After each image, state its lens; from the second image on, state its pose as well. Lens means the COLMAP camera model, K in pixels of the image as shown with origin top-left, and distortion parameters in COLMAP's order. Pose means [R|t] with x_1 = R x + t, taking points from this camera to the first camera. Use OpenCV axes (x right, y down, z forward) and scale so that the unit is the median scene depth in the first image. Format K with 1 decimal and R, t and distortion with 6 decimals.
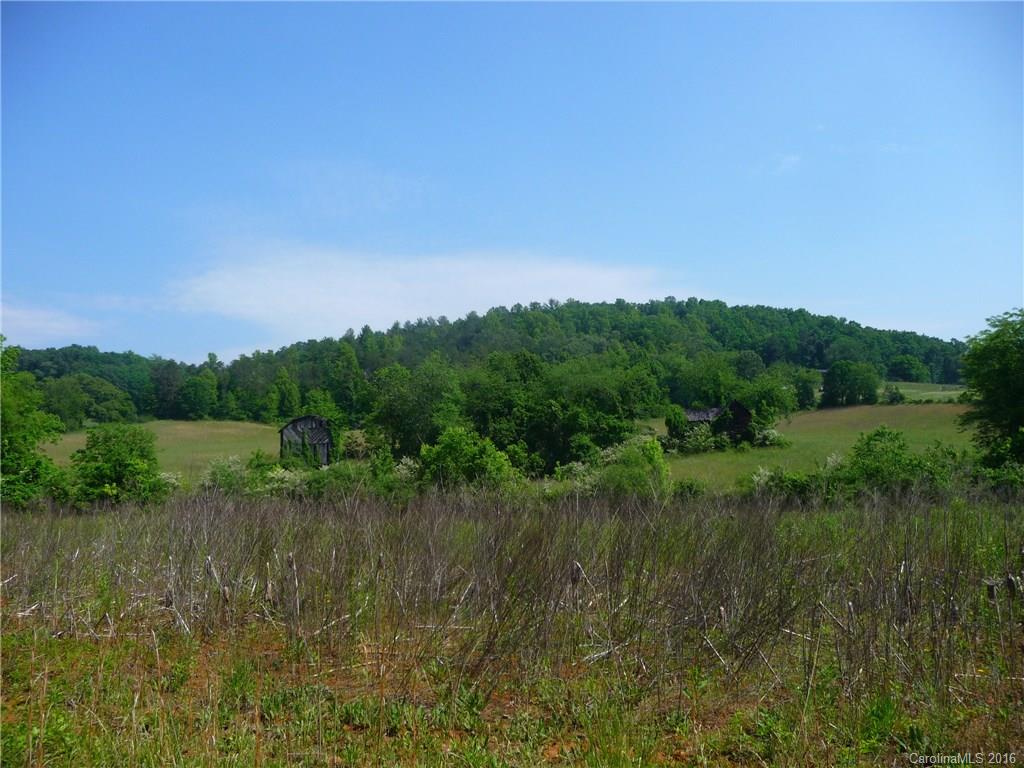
lens RADIAL K [[855.5, 0, 511.4], [0, 855.5, 383.2], [0, 0, 1]] dist [-0.022183, 0.030308]
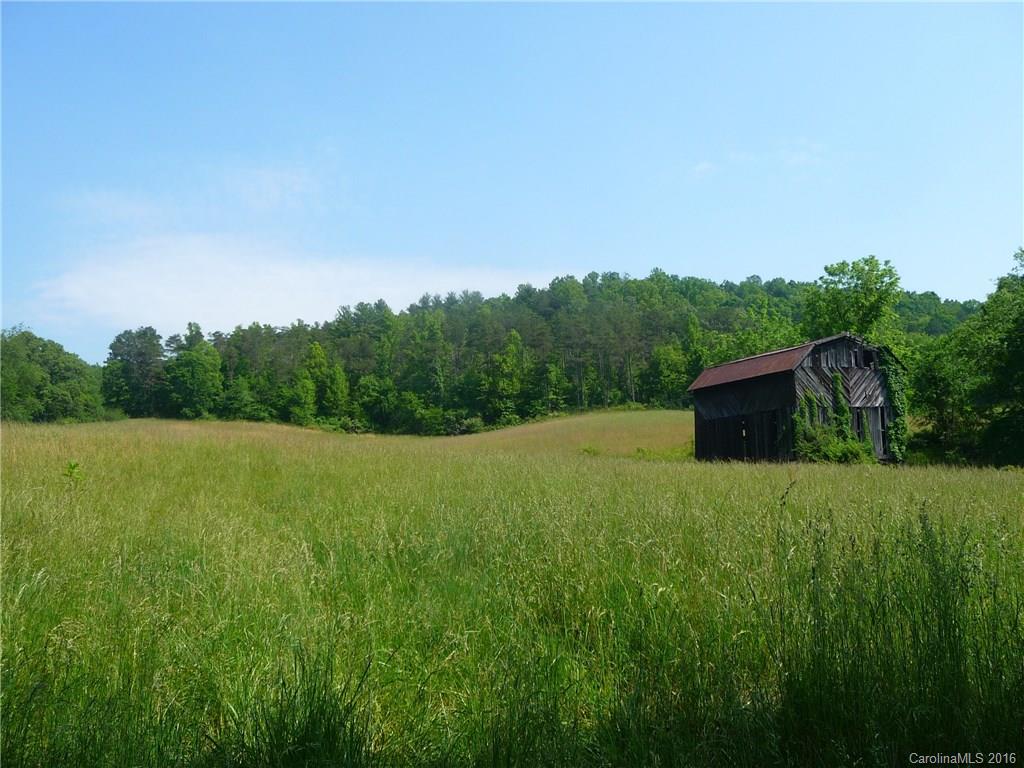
lens RADIAL K [[962.4, 0, 511.7], [0, 962.4, 385.8], [0, 0, 1]] dist [-0.013439, 0.000000]
pose [[0.995313, 0.006167, 0.096513, -0.191327], [-0.003975, 0.999730, -0.022892, 0.031850], [-0.096628, 0.022401, 0.995068, 0.256596]]
